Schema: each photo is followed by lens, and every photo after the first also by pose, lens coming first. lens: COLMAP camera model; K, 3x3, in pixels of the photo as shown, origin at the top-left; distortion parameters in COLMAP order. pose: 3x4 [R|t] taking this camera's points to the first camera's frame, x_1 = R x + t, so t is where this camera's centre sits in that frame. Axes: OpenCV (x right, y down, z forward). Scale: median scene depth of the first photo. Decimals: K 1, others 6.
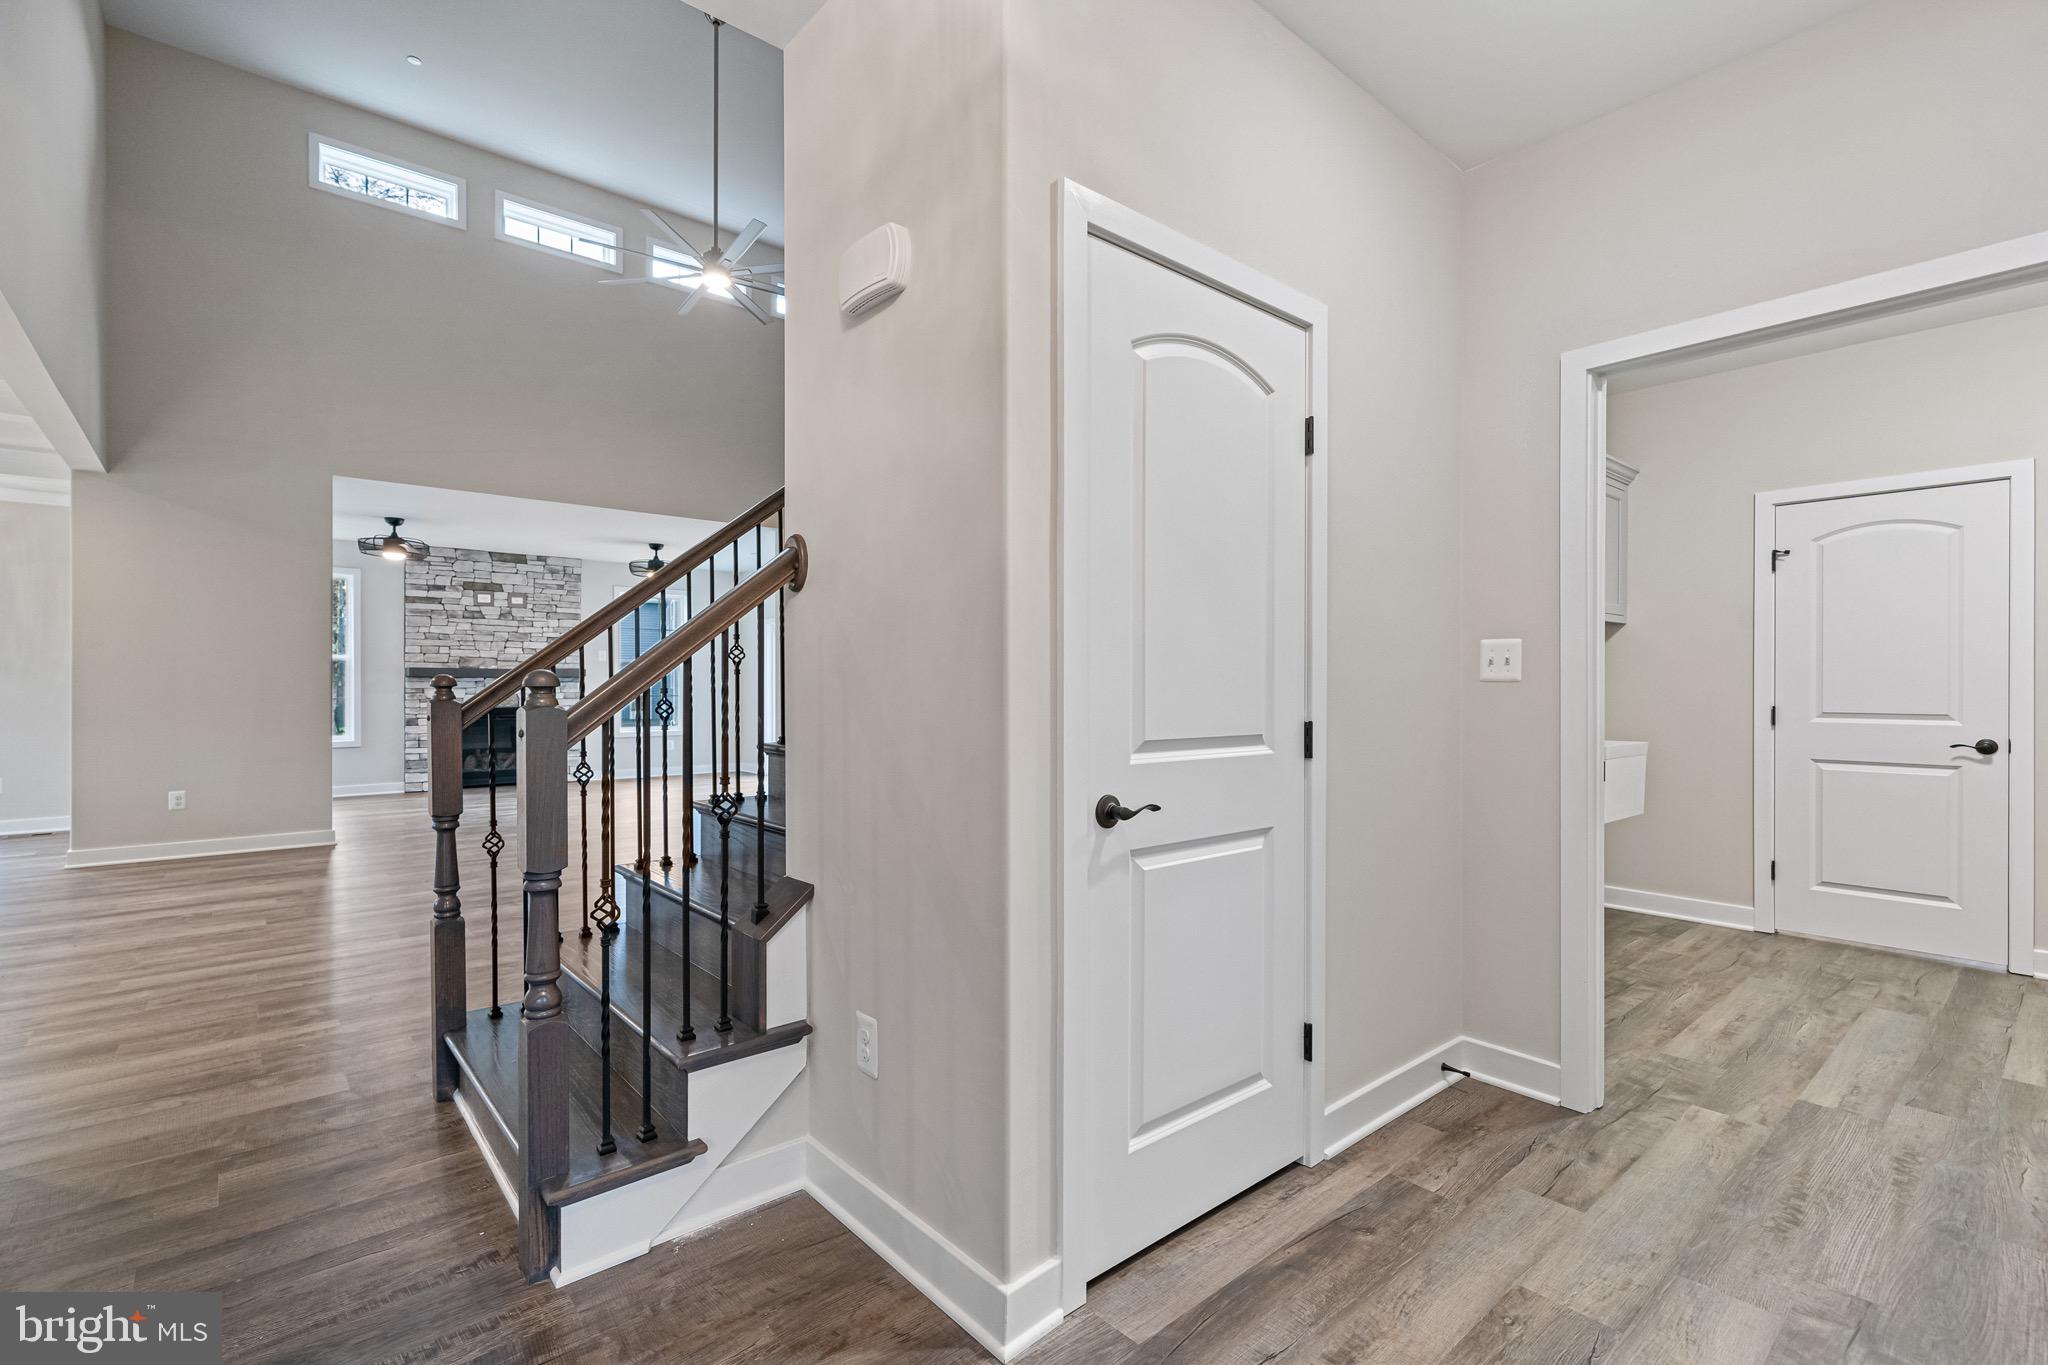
lens RADIAL K [[925.8, 0, 1006.6], [0, 925.8, 687.1], [0, 0, 1]] dist [0.005379, 0.000532]
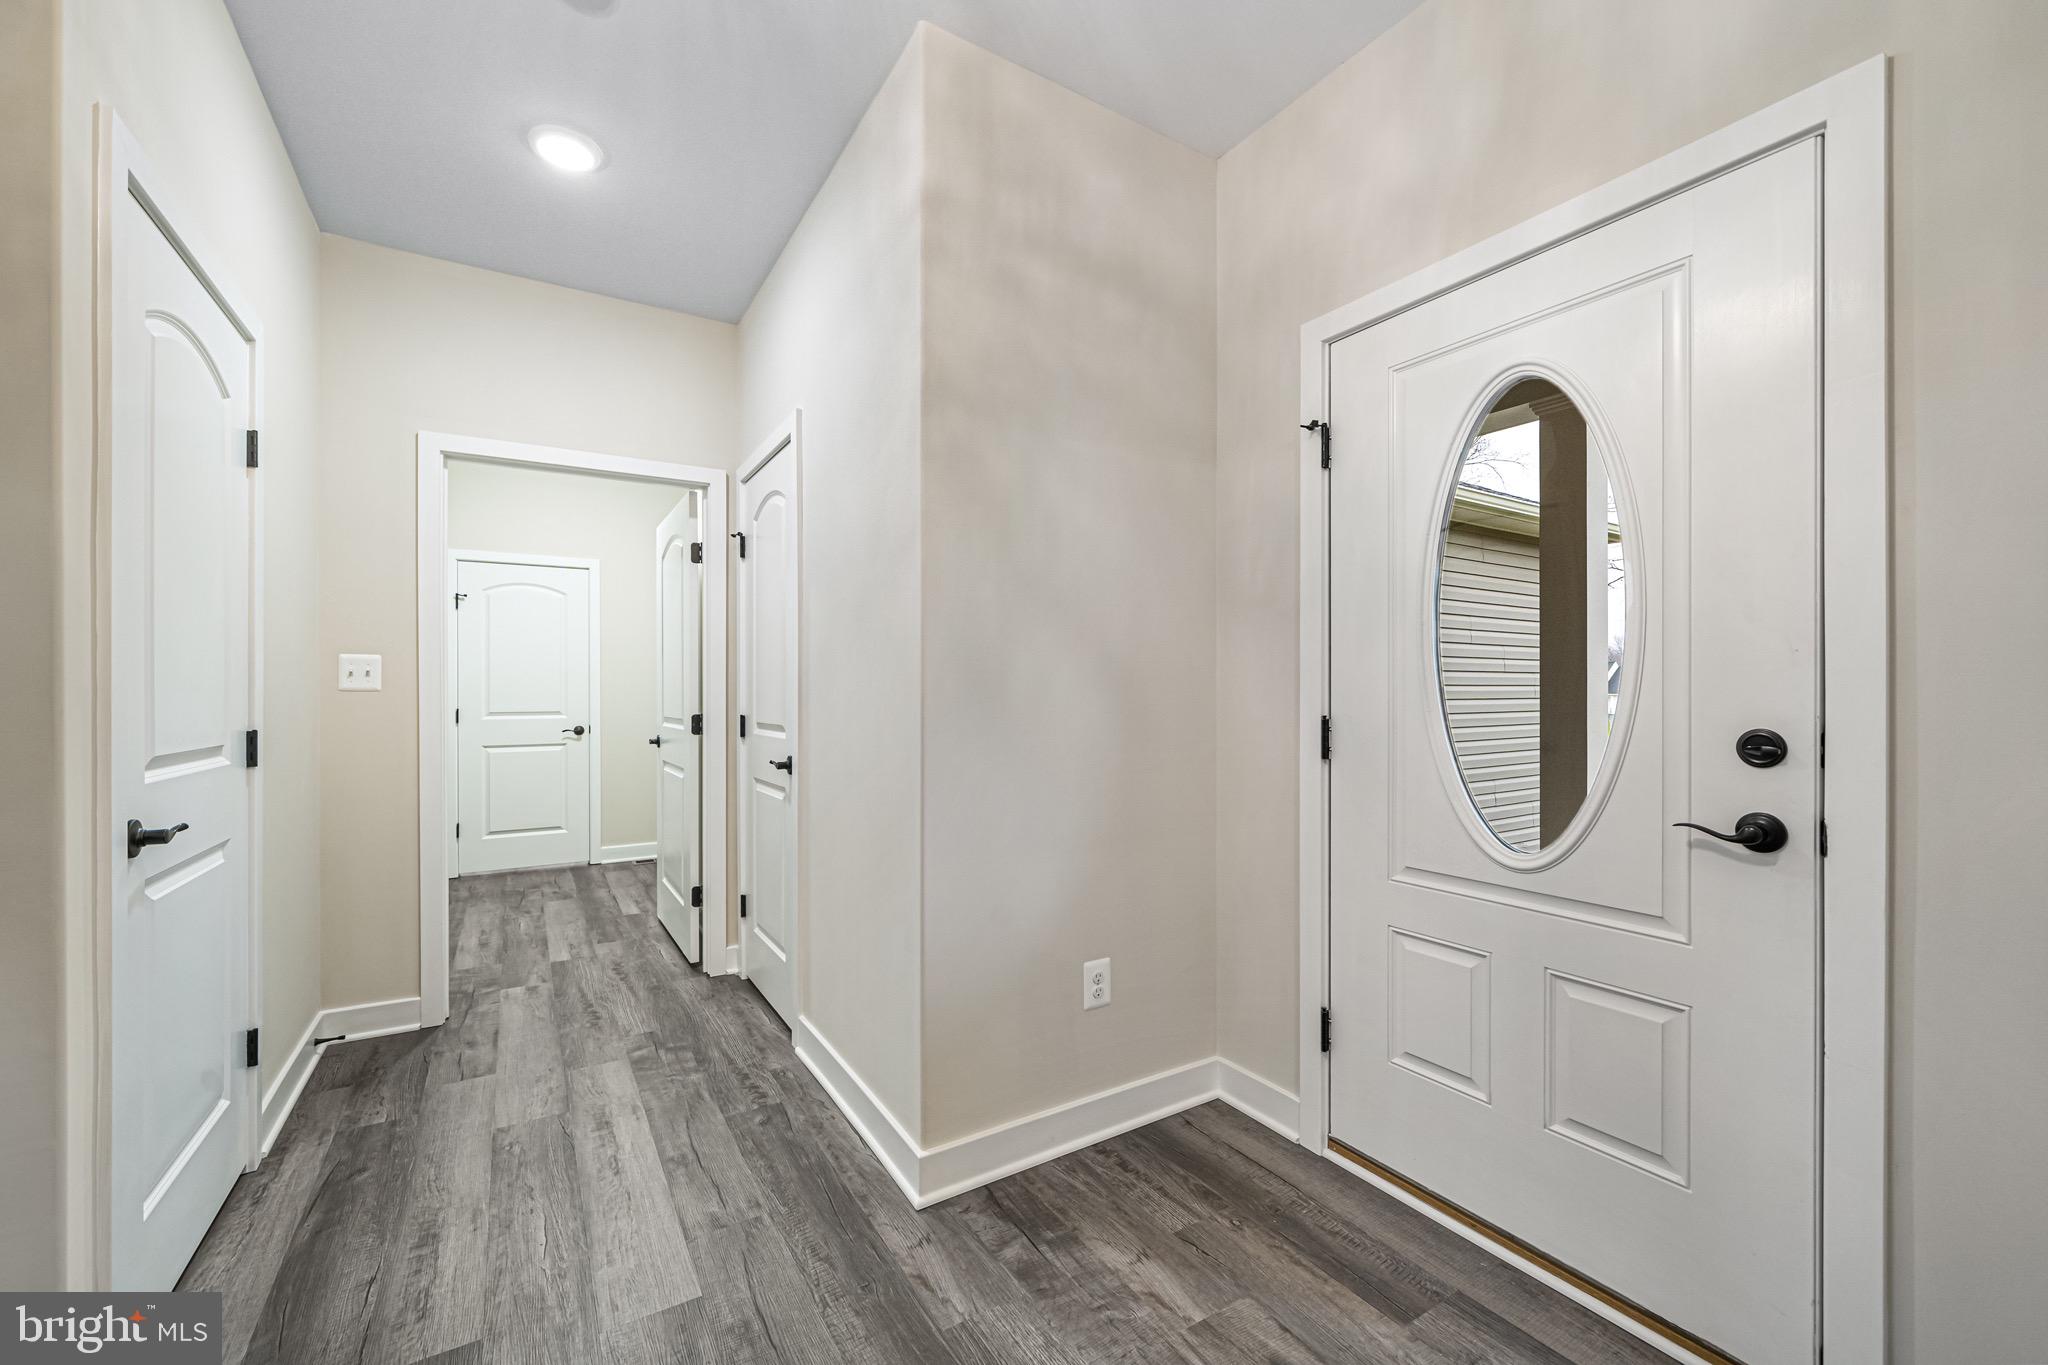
lens RADIAL K [[806.5, 0, 1006.7], [0, 806.5, 691.0], [0, 0, 1]] dist [-0.001032, 0.000011]
pose [[0.163748, -0.001287, 0.986501, -0.370190], [0.007437, 0.999972, 0.000070, 0.000252], [-0.986474, 0.007325, 0.163753, 0.039528]]
